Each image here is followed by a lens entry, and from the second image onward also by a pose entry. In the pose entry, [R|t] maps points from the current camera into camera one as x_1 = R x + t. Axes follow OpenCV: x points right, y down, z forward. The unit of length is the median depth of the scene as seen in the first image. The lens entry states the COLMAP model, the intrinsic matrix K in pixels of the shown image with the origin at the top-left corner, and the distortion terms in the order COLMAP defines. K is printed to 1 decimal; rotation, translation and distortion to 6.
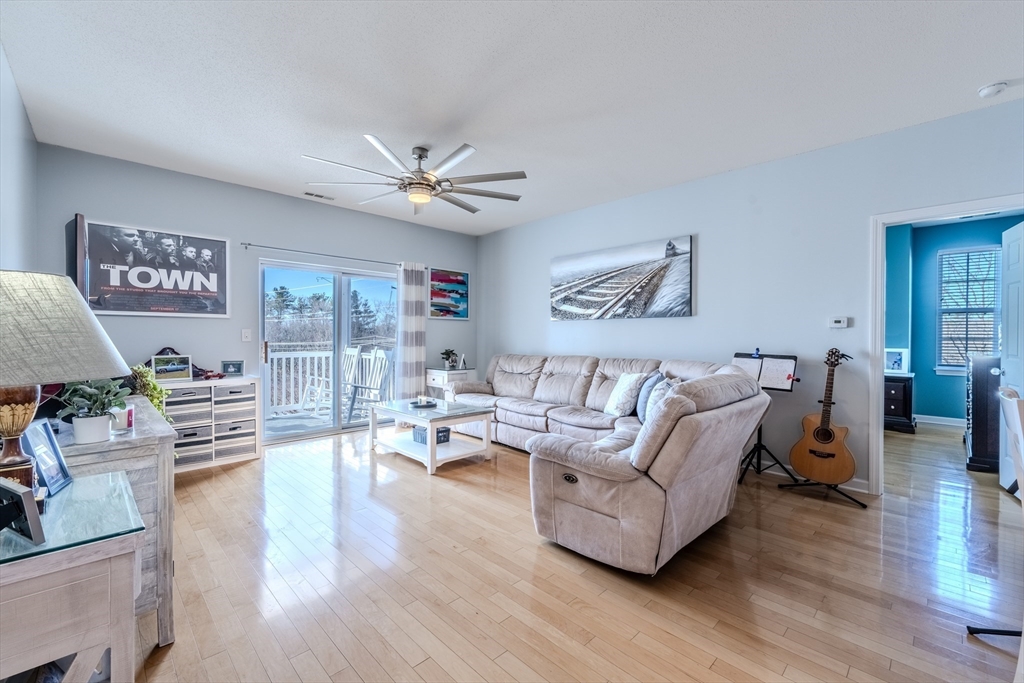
lens RADIAL K [[430.9, 0, 512.7], [0, 430.9, 339.4], [0, 0, 1]] dist [-0.001628, -0.000111]
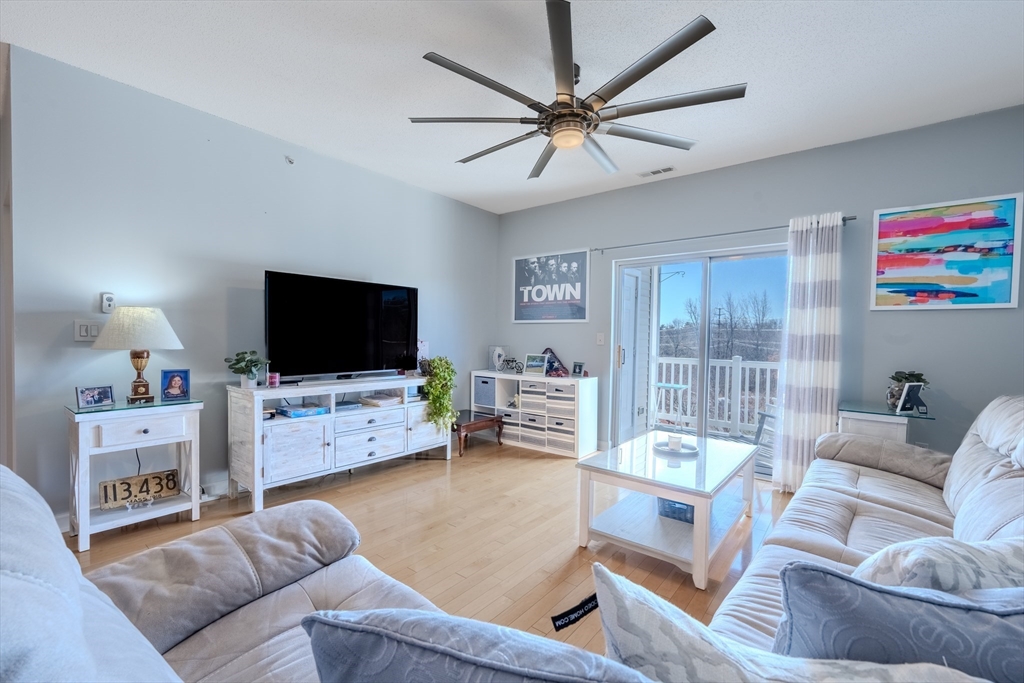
lens RADIAL K [[430.9, 0, 506.3], [0, 430.9, 348.8], [0, 0, 1]] dist [-0.001628, -0.000111]
pose [[0.121584, 0.026111, -0.992238, 0.392096], [-0.022501, 0.999470, 0.023544, -0.005054], [0.992326, 0.019464, 0.122107, 0.688712]]
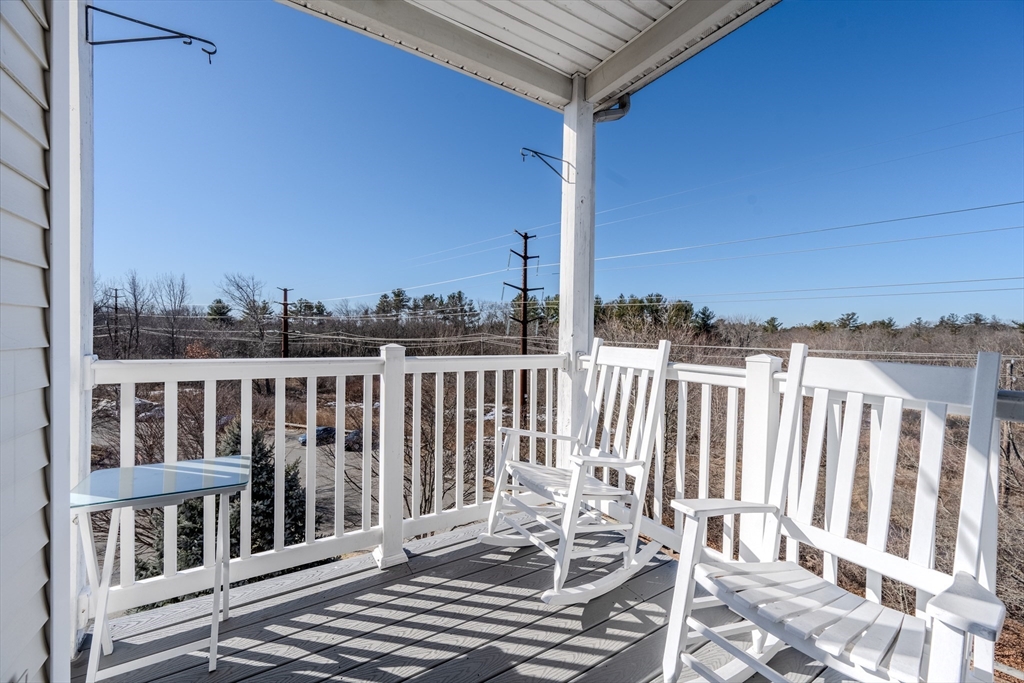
lens RADIAL K [[402.6, 0, 512.6], [0, 402.6, 338.5], [0, 0, 1]] dist [0.002535, 0.000176]
pose [[0.976815, 0.016899, -0.213418, -0.683056], [-0.016858, 0.999856, 0.002016, 0.024838], [0.213421, 0.001629, 0.976959, 1.174974]]
